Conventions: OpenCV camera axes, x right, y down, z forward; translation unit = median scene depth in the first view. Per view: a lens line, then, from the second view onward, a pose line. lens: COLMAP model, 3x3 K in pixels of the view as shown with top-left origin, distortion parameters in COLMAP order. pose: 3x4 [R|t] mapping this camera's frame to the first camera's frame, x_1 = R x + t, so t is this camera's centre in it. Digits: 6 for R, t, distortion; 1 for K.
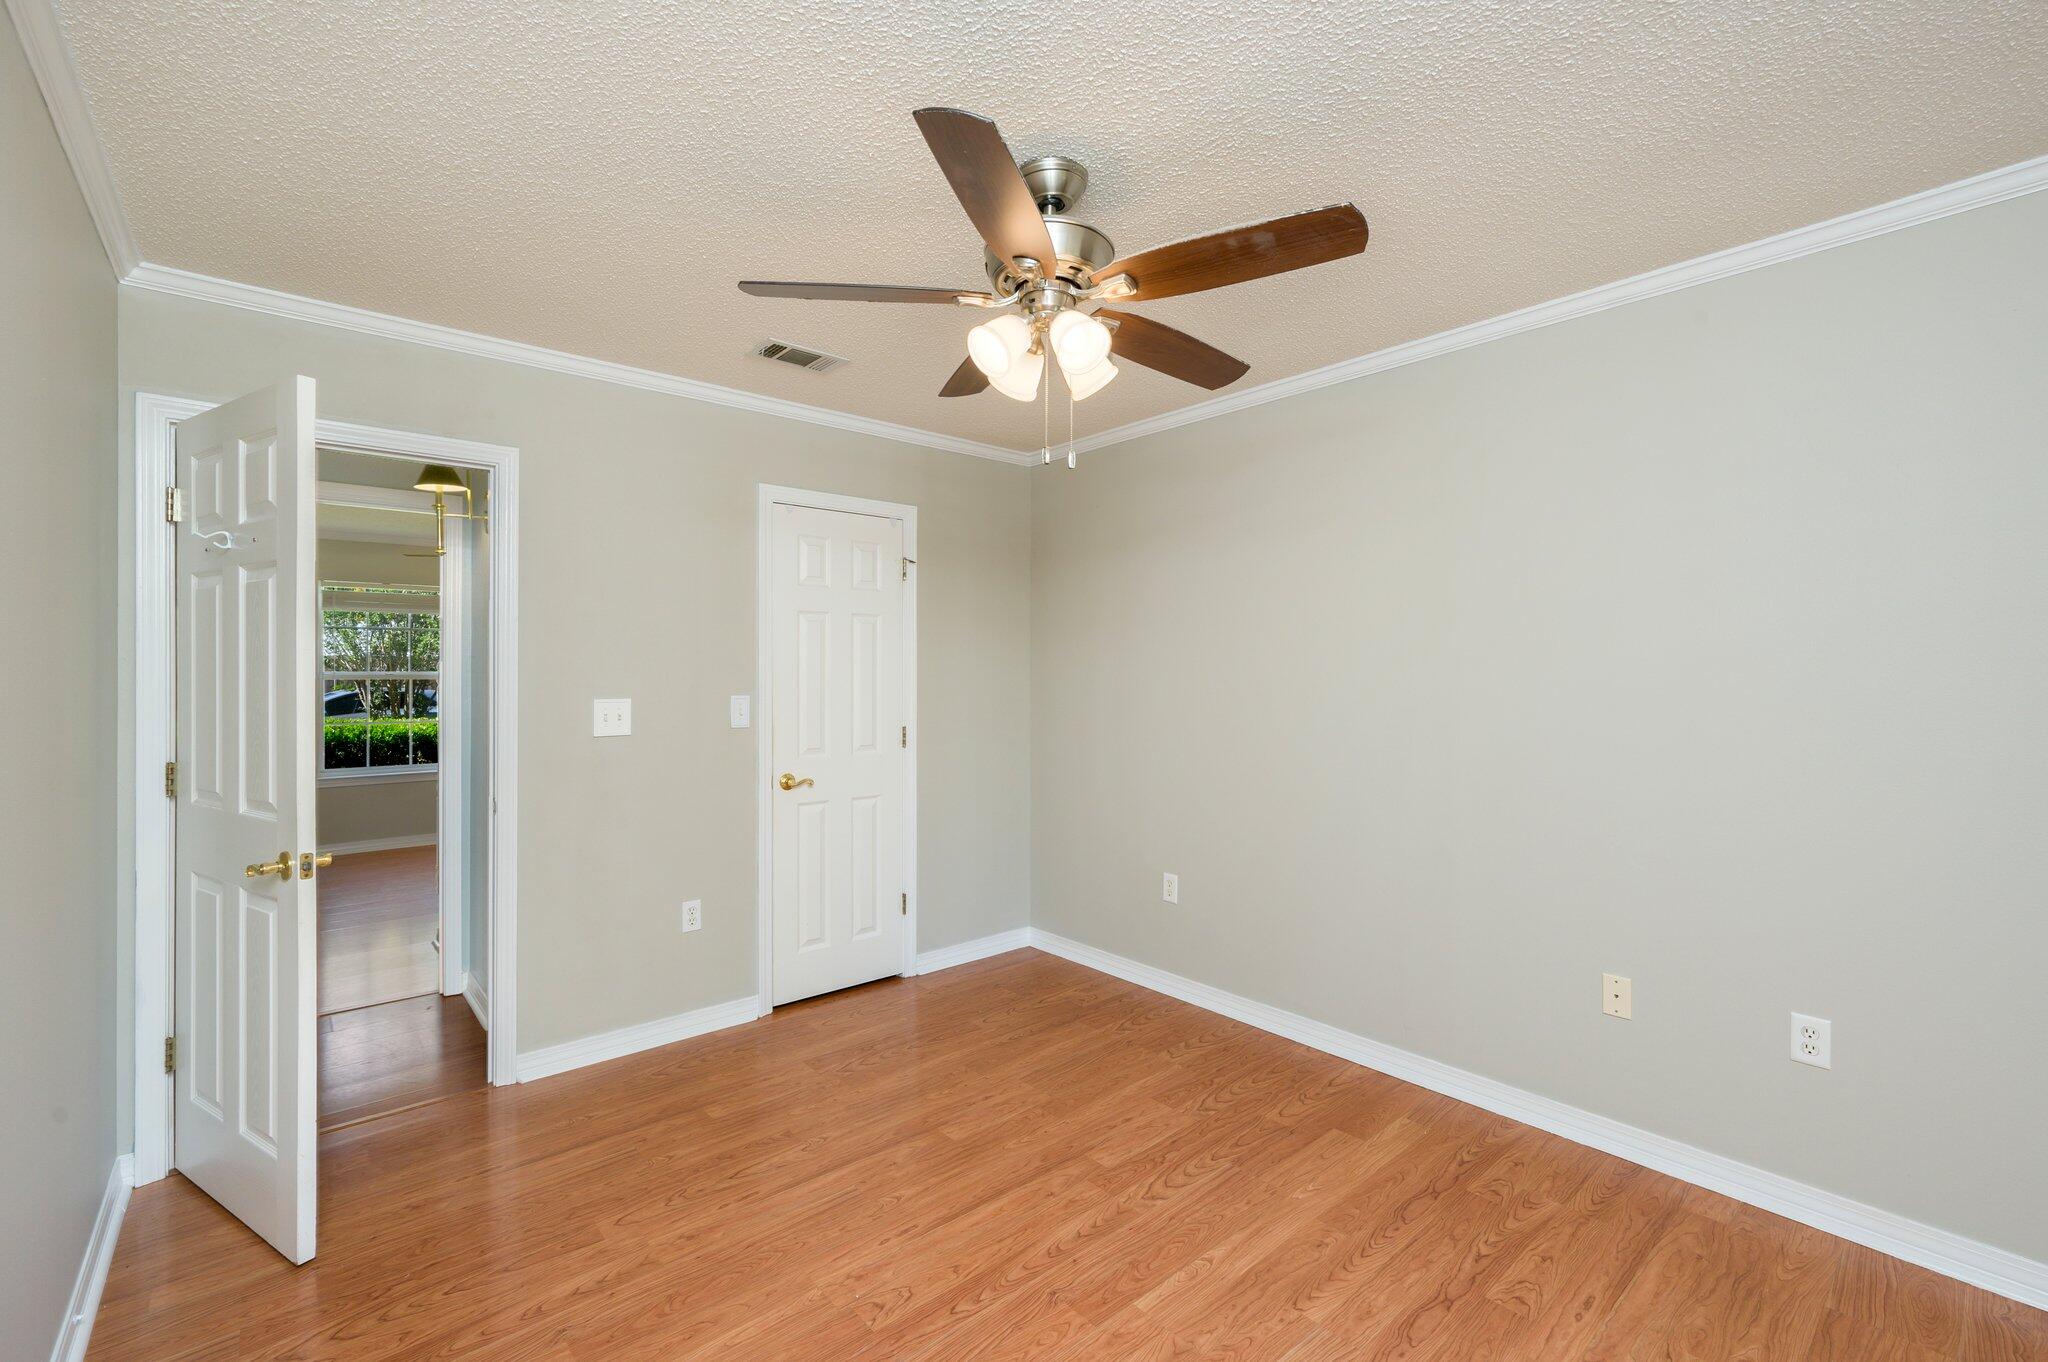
lens RADIAL K [[859.9, 0, 1020.8], [0, 859.9, 674.1], [0, 0, 1]] dist [-0.009097, 0.000050]
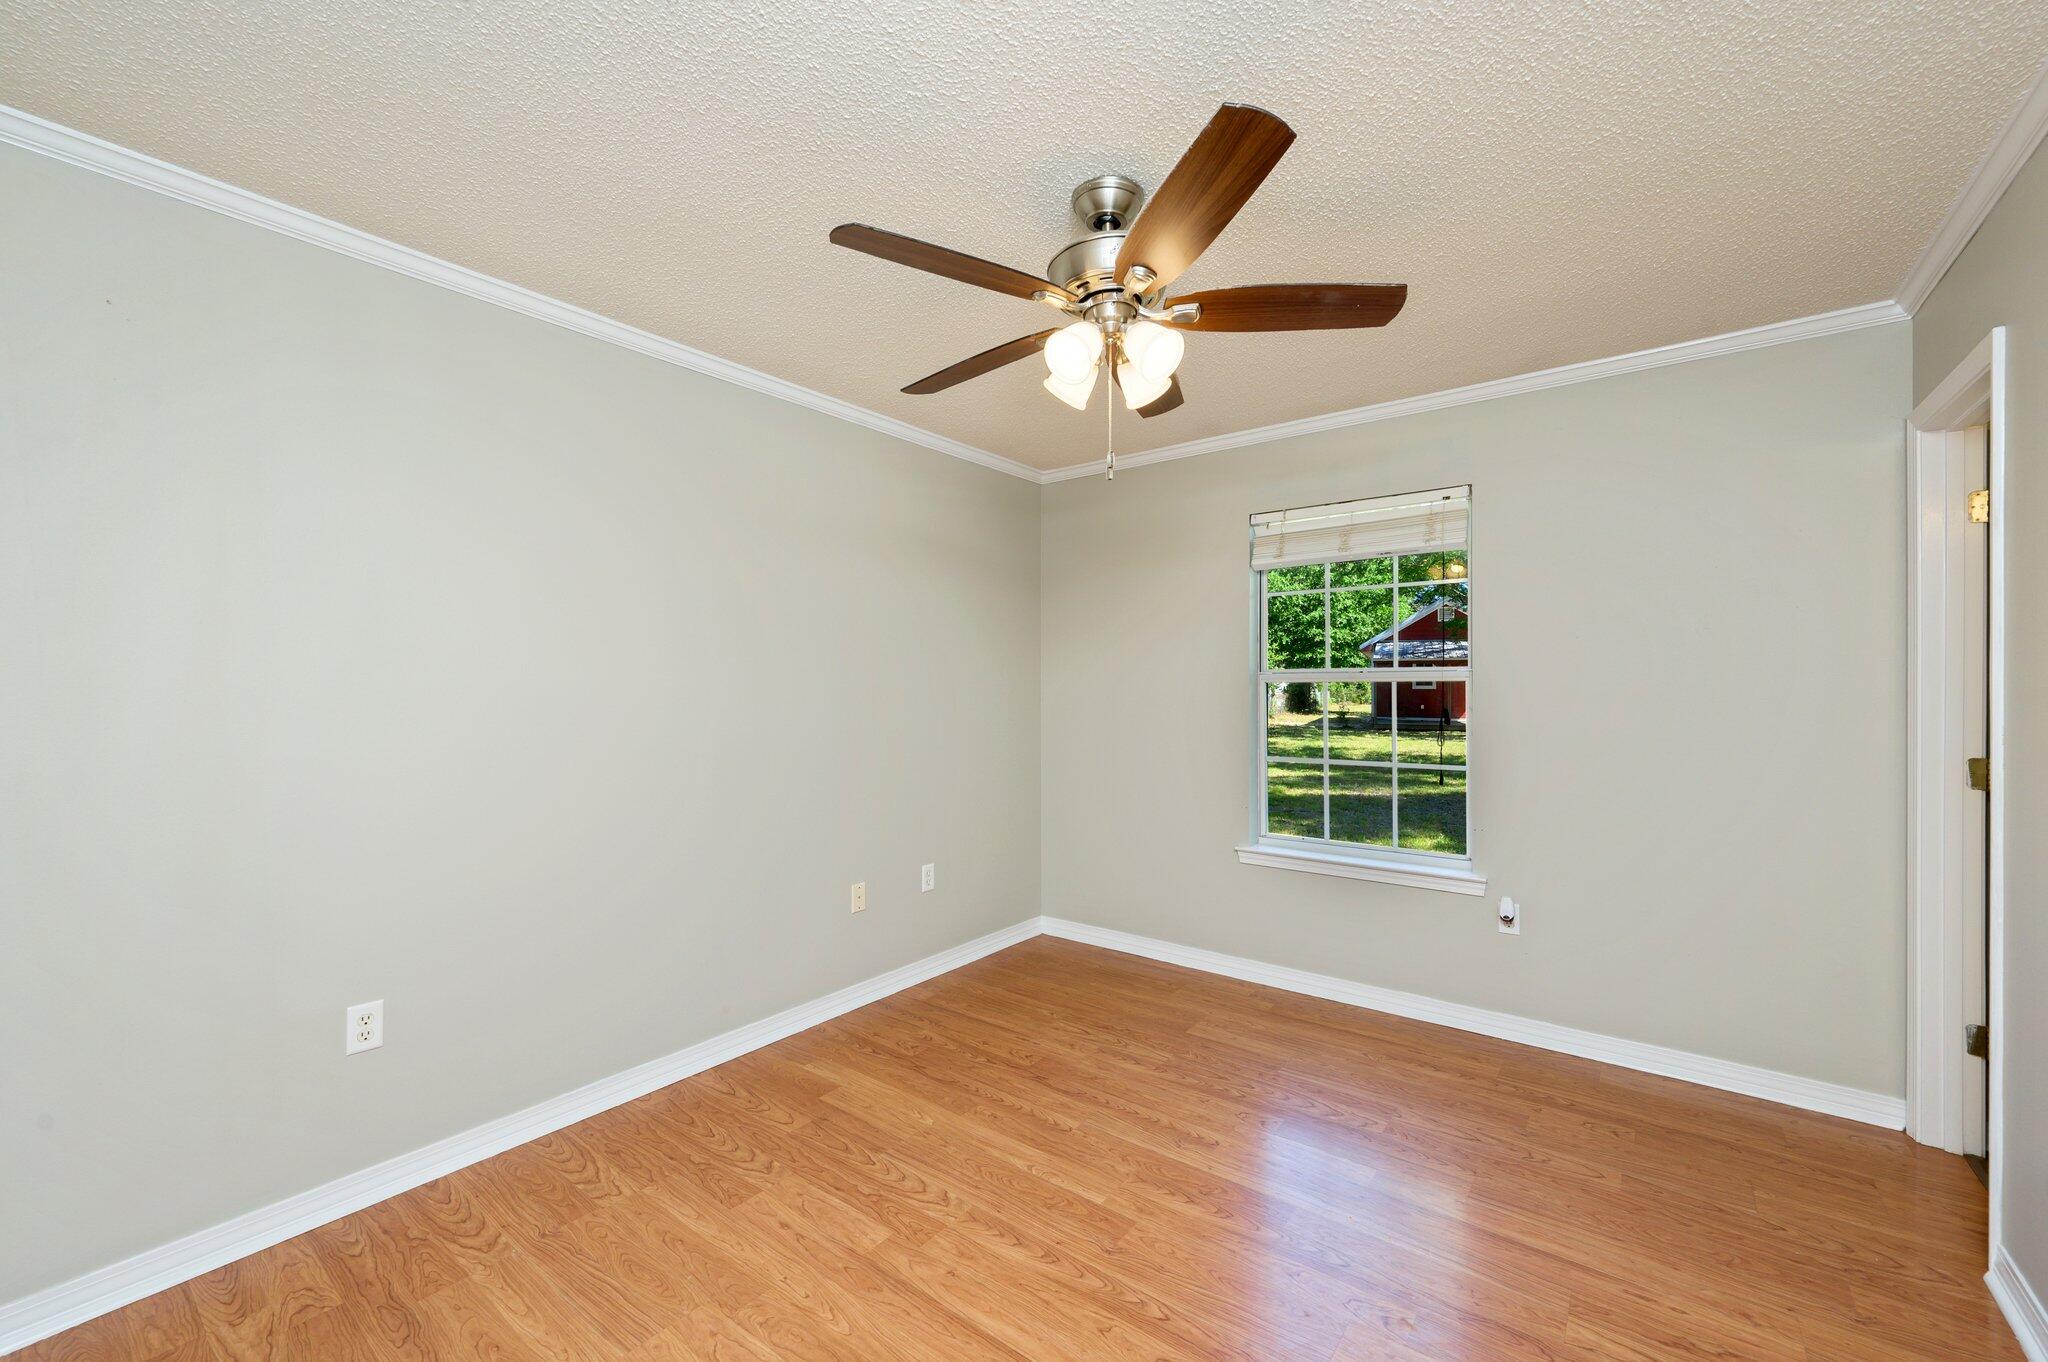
lens RADIAL K [[816.2, 0, 1013.5], [0, 816.2, 682.0], [0, 0, 1]] dist [0.008557, -0.000288]
pose [[-0.186788, 0.001095, 0.982400, -0.808376], [0.001585, 0.999998, -0.000813, 0.012899], [-0.982399, 0.001405, -0.186790, 1.119549]]
